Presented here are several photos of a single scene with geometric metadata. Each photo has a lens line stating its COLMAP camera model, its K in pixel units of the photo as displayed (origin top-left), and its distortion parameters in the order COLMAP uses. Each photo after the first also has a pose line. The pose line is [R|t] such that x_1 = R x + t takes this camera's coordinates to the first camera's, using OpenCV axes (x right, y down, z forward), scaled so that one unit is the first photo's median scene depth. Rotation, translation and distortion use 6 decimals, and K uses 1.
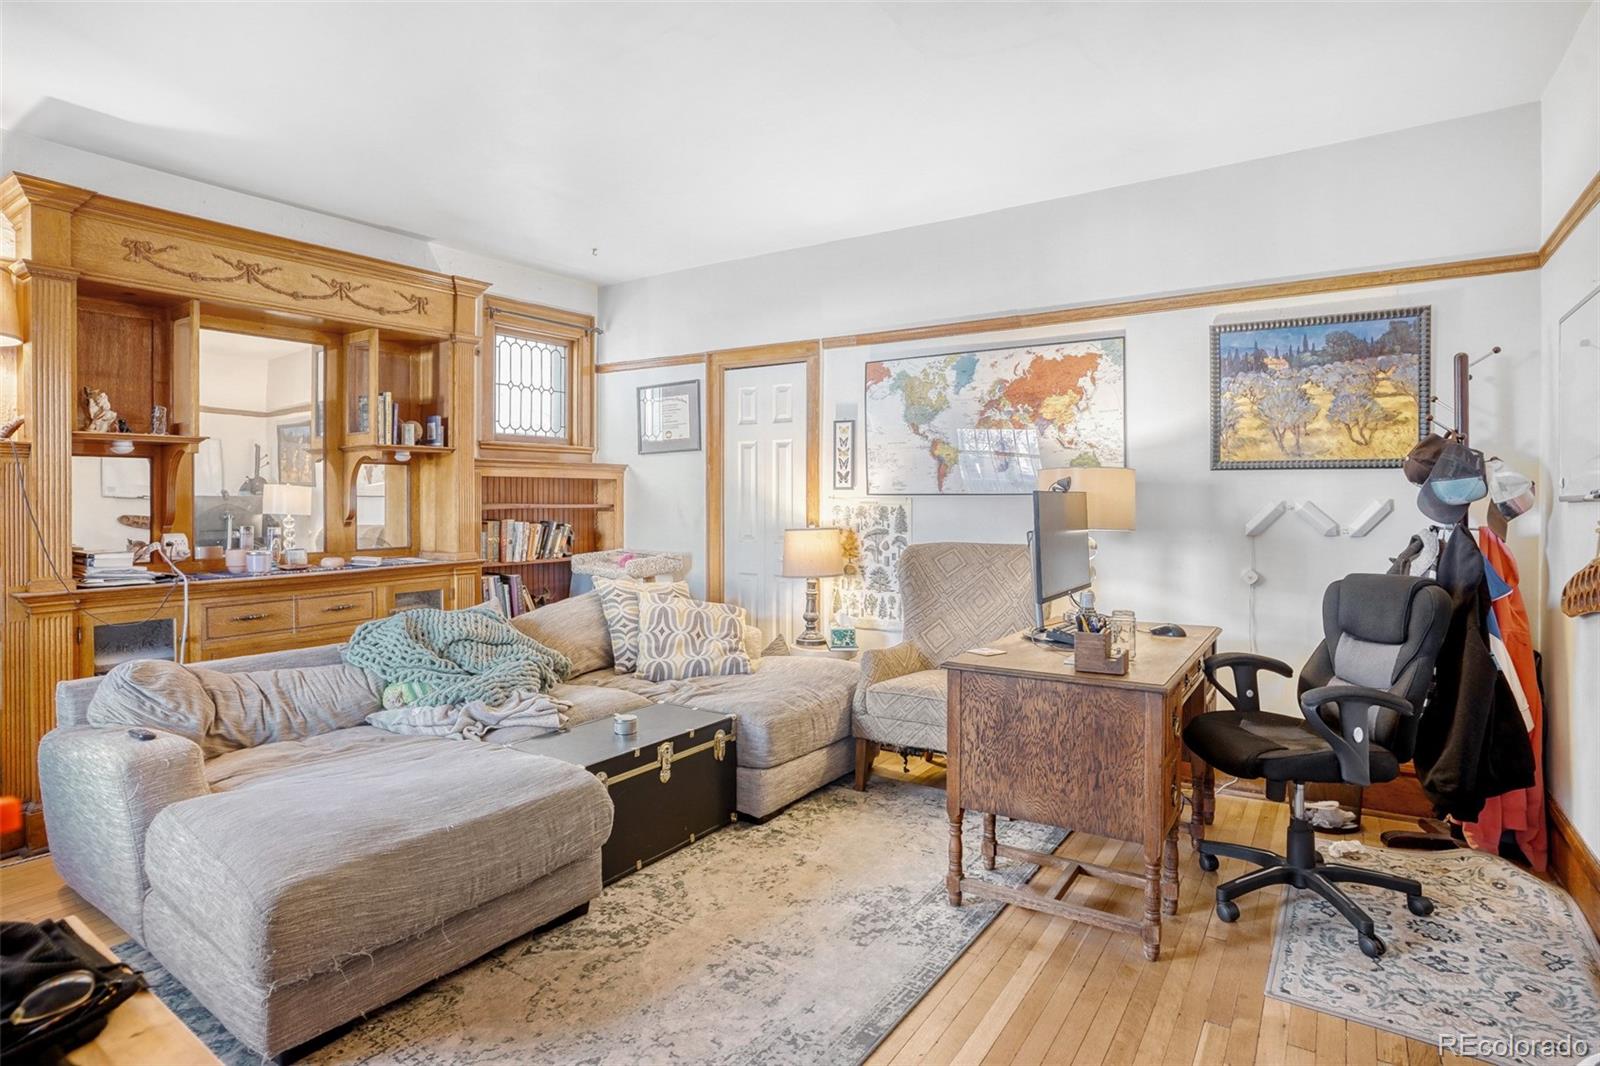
lens RADIAL K [[853.8, 0, 800.6], [0, 853.8, 503.7], [0, 0, 1]] dist [-0.080500, 0.042541]
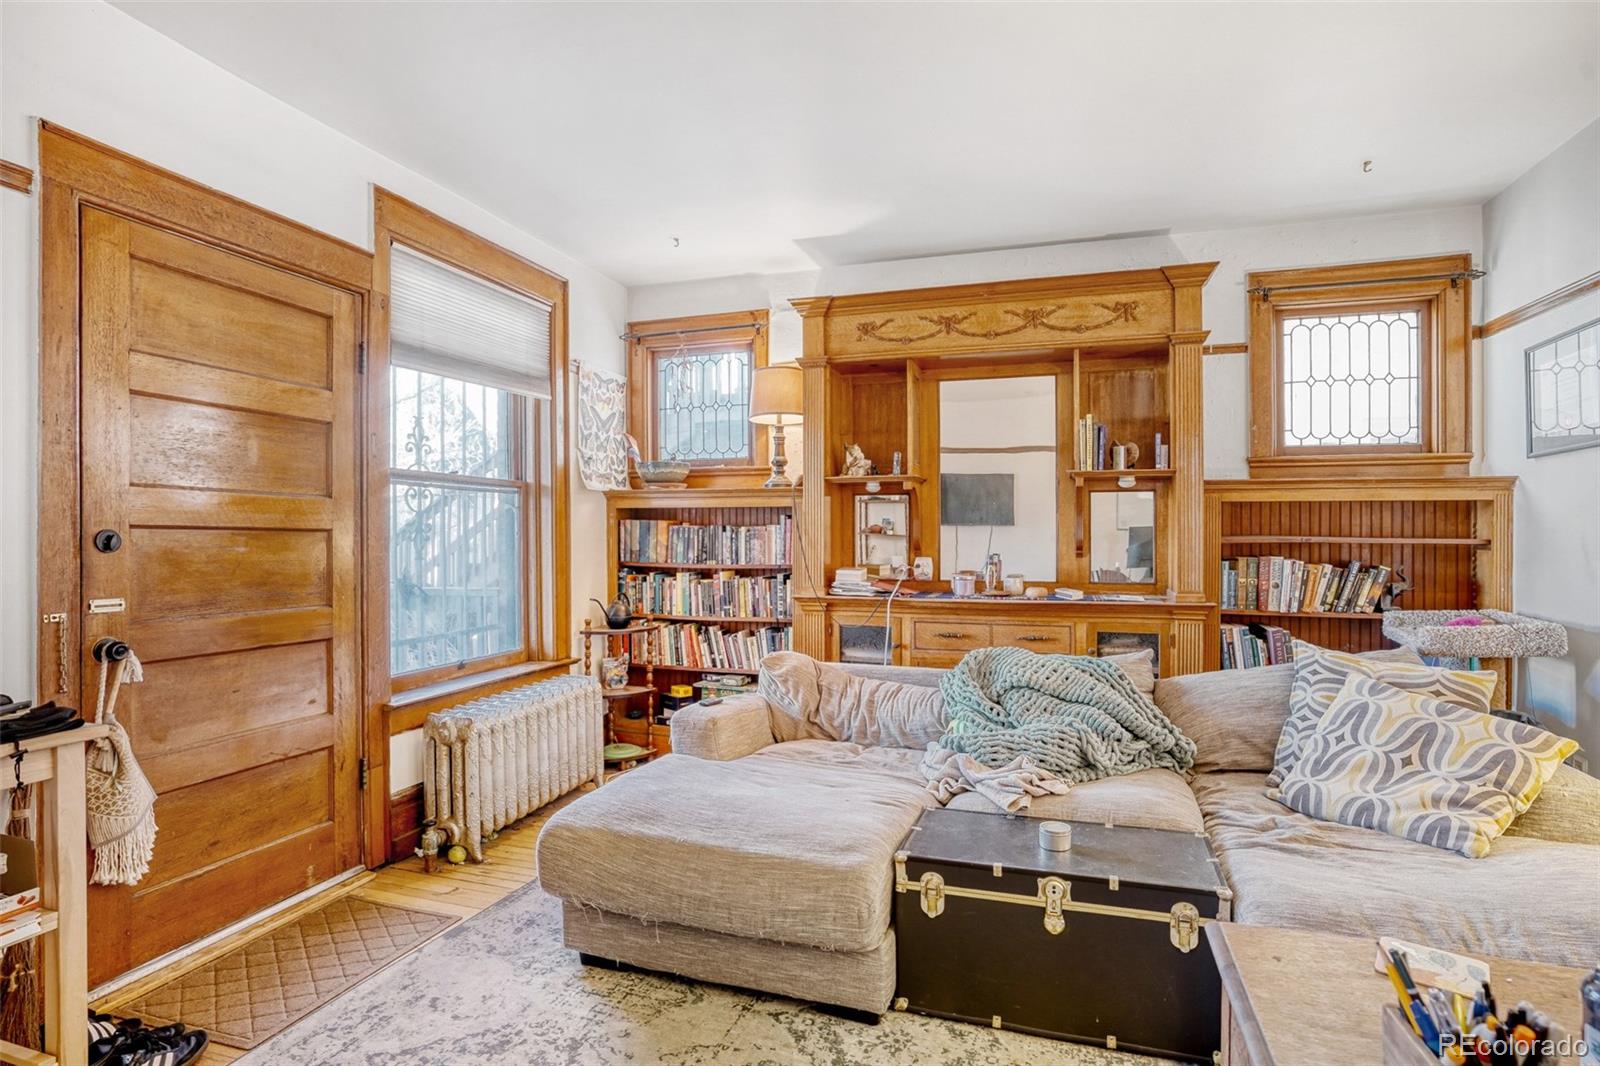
lens RADIAL K [[844.2, 0, 789.8], [0, 844.2, 537.4], [0, 0, 1]] dist [-0.068377, 0.041187]
pose [[0.253136, 0.012275, -0.967353, 0.324489], [-0.008900, 0.999907, 0.010359, -0.003147], [0.967390, 0.005988, 0.253221, 0.444882]]
